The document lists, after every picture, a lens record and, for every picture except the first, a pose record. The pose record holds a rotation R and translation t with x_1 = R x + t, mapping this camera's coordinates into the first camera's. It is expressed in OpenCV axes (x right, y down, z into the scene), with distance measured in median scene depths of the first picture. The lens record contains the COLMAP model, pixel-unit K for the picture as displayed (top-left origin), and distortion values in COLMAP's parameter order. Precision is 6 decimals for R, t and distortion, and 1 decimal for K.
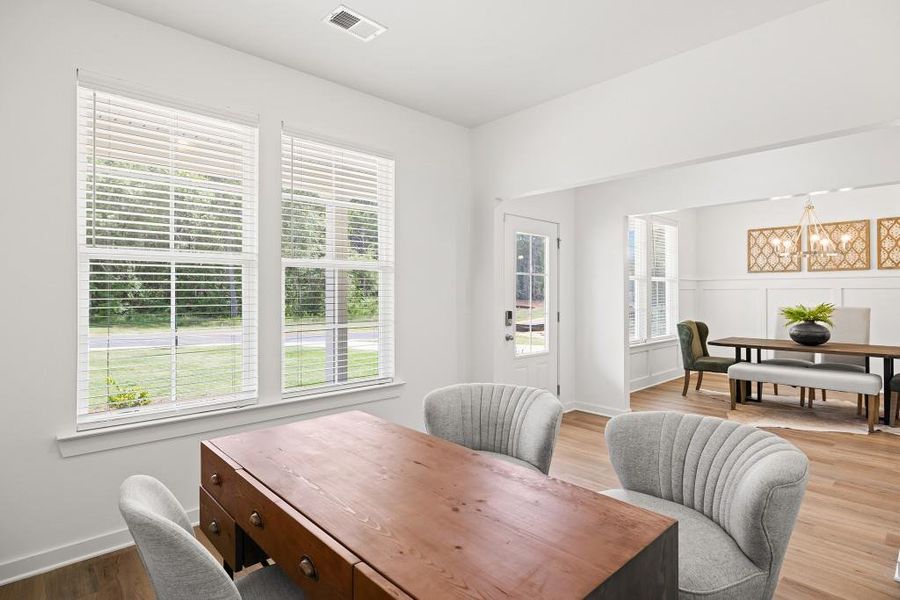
lens RADIAL K [[465.5, 0, 457.1], [0, 465.5, 287.9], [0, 0, 1]] dist [0.005424, 0.000903]
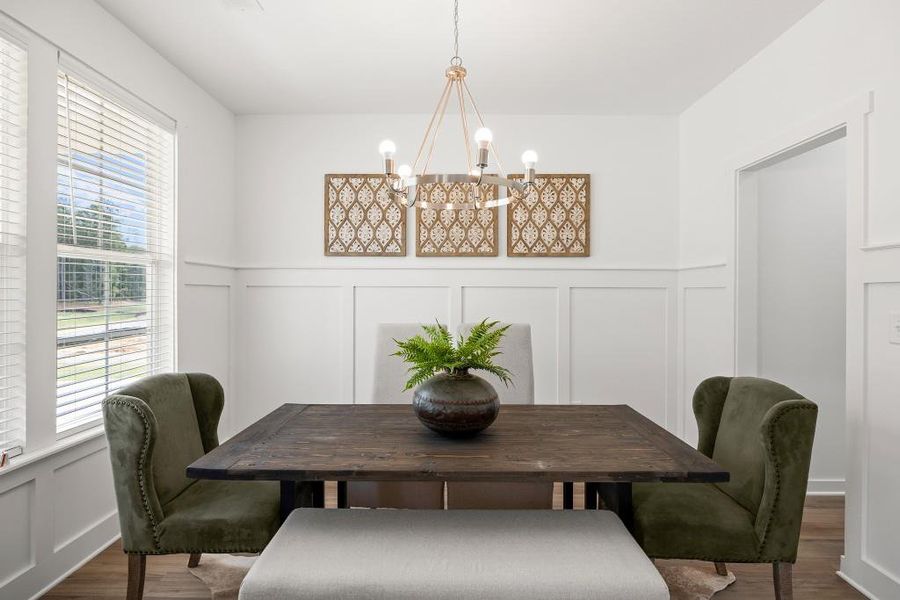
lens RADIAL K [[465.5, 0, 448.6], [0, 465.5, 294.6], [0, 0, 1]] dist [0.005424, 0.000903]
pose [[0.694609, 0.001504, 0.719386, 0.376265], [-0.013445, 0.999850, 0.010892, 0.004840], [-0.719262, -0.017238, 0.694525, 0.586139]]
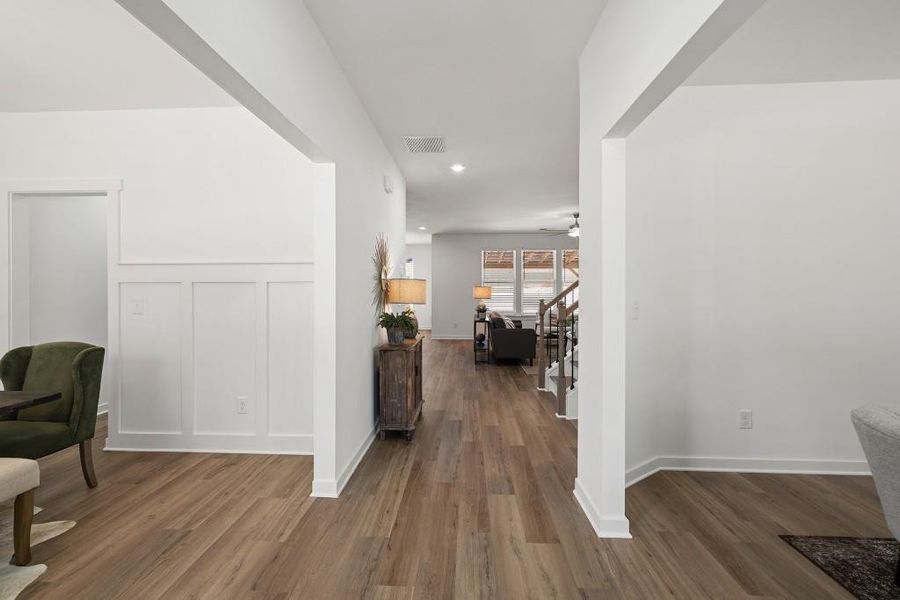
lens RADIAL K [[377.0, 0, 445.3], [0, 377.0, 295.1], [0, 0, 1]] dist [0.001764, 0.000287]
pose [[-0.684348, -0.007449, 0.729117, 0.181626], [-0.012005, 0.999927, -0.001053, 0.008014], [-0.729056, -0.009474, -0.684388, 0.629166]]
